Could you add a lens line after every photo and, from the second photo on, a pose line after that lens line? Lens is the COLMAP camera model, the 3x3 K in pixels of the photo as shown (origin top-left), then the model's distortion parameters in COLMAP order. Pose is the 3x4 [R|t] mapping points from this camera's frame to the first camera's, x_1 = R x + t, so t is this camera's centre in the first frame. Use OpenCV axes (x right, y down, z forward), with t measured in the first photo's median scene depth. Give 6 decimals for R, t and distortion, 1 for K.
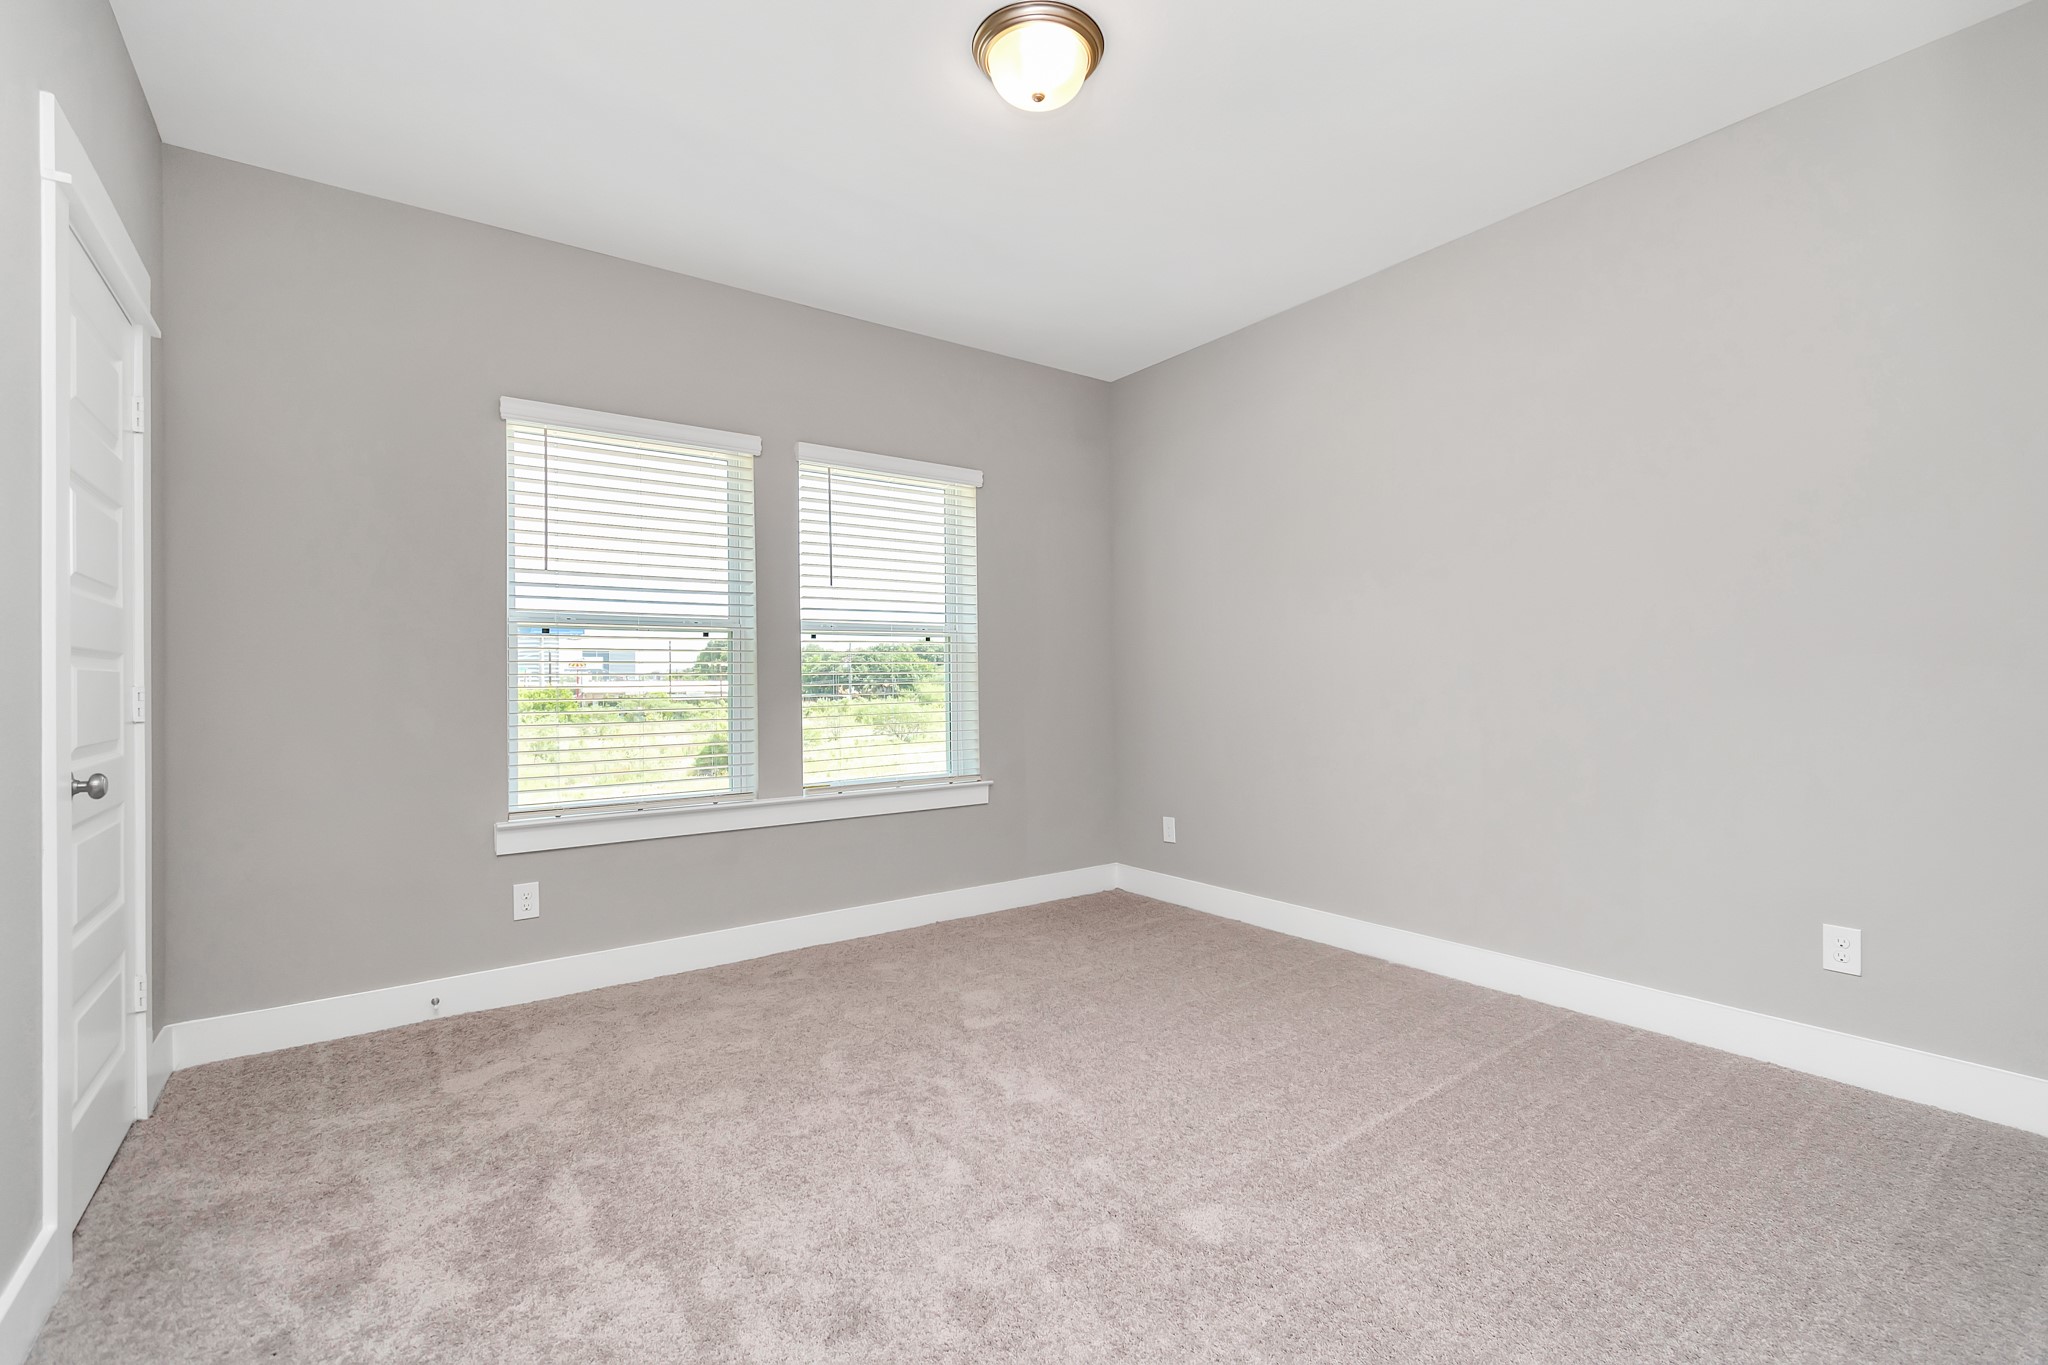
lens RADIAL K [[922.4, 0, 1053.0], [0, 922.4, 675.8], [0, 0, 1]] dist [0.005580, -0.001751]
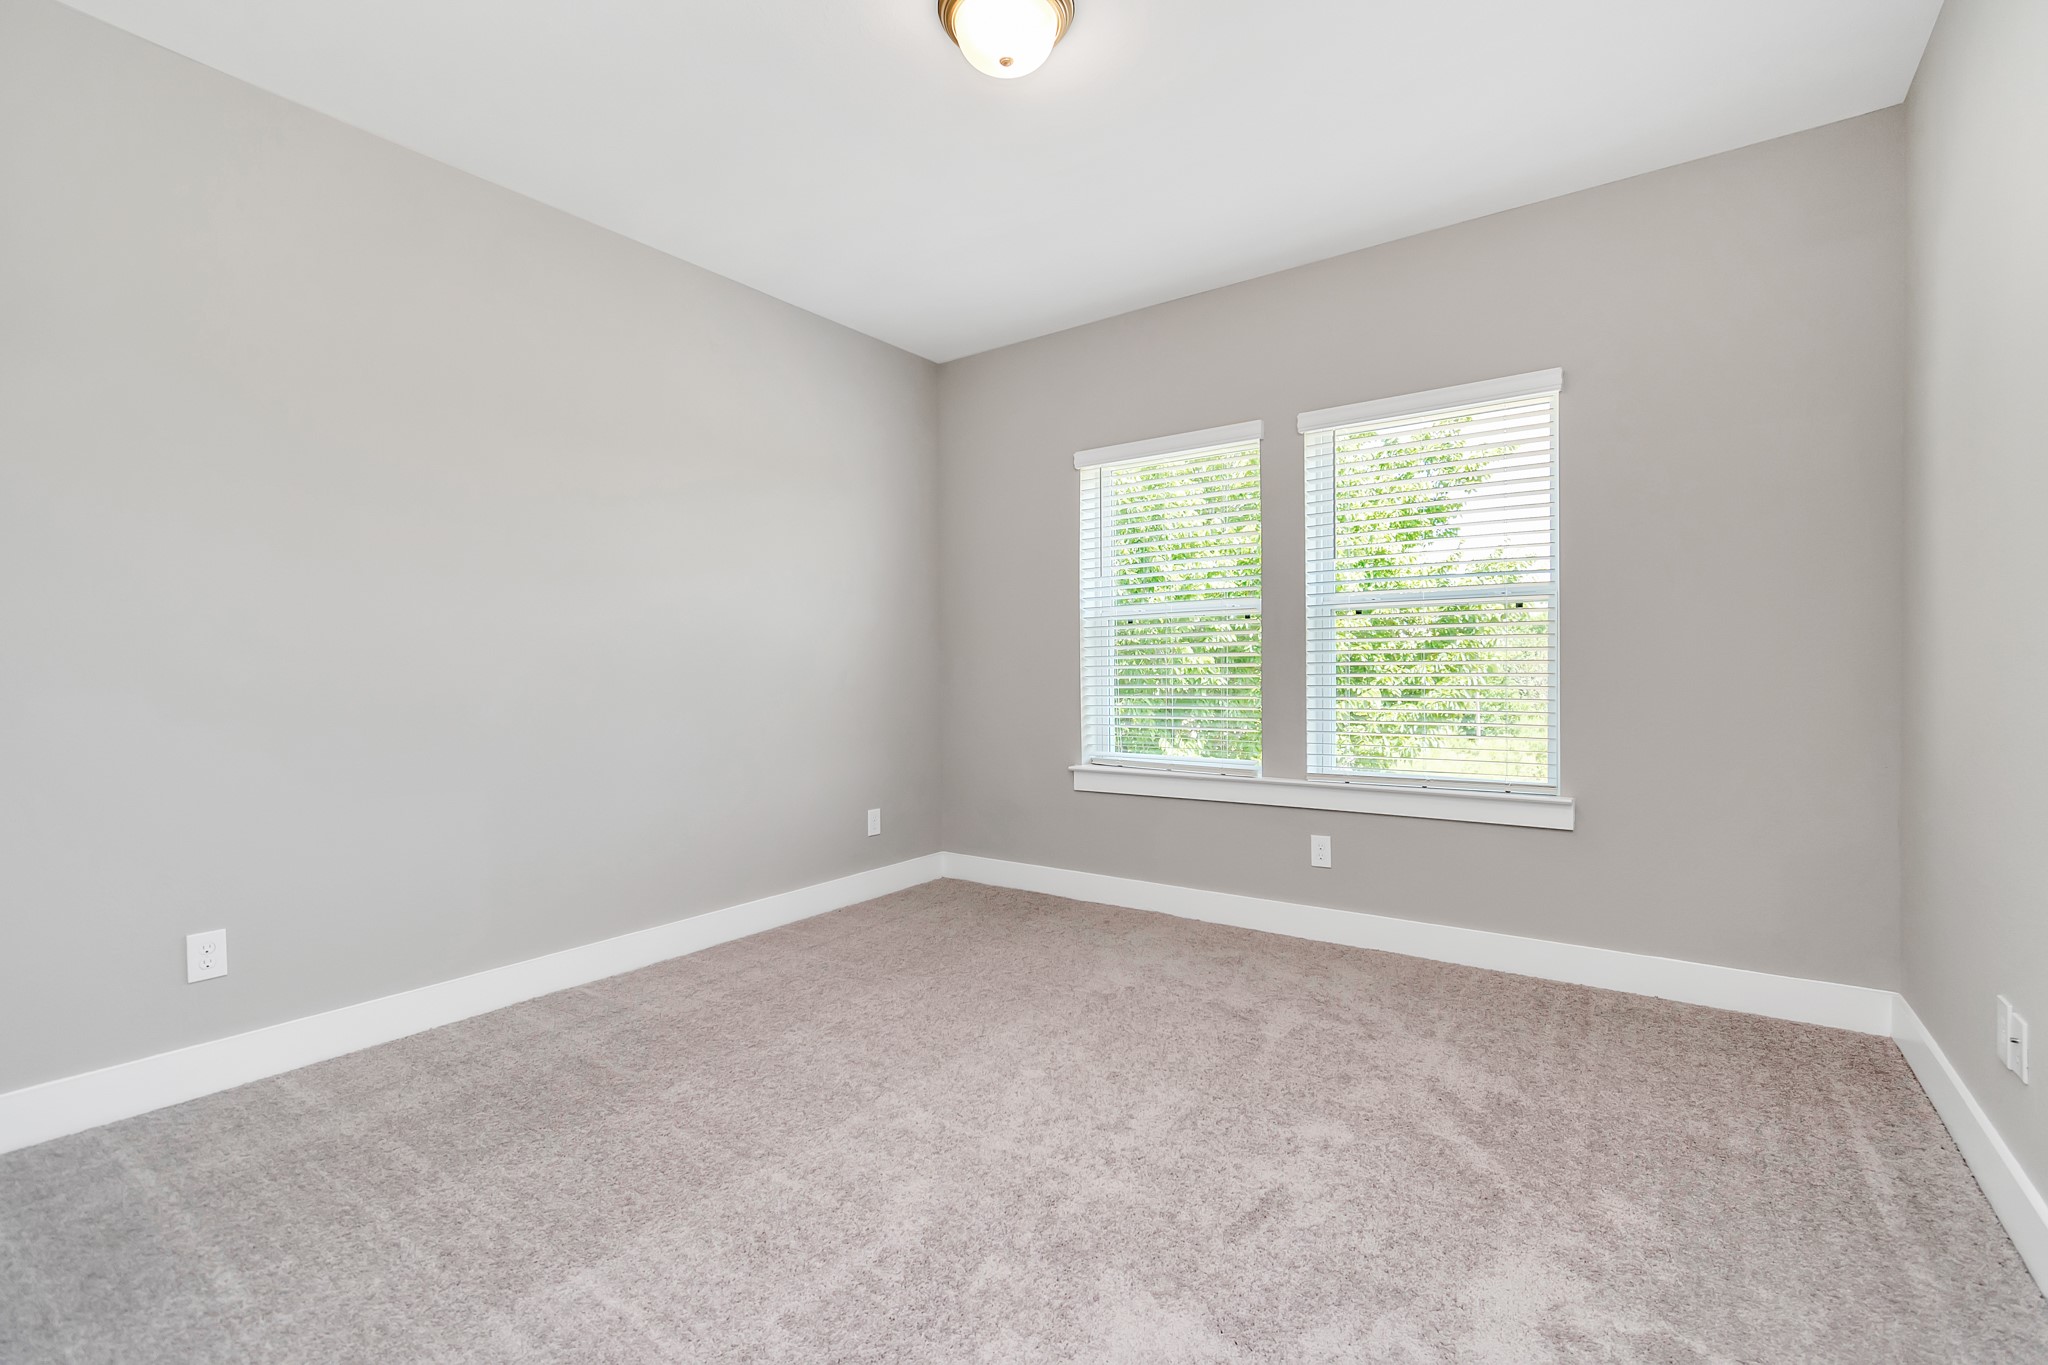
lens RADIAL K [[922.4, 0, 1014.4], [0, 922.4, 686.5], [0, 0, 1]] dist [0.005580, -0.001751]
pose [[0.285459, 0.024855, -0.958069, 0.562896], [0.017169, 0.999371, 0.031042, -0.003646], [0.958237, -0.025310, 0.284853, 0.434980]]
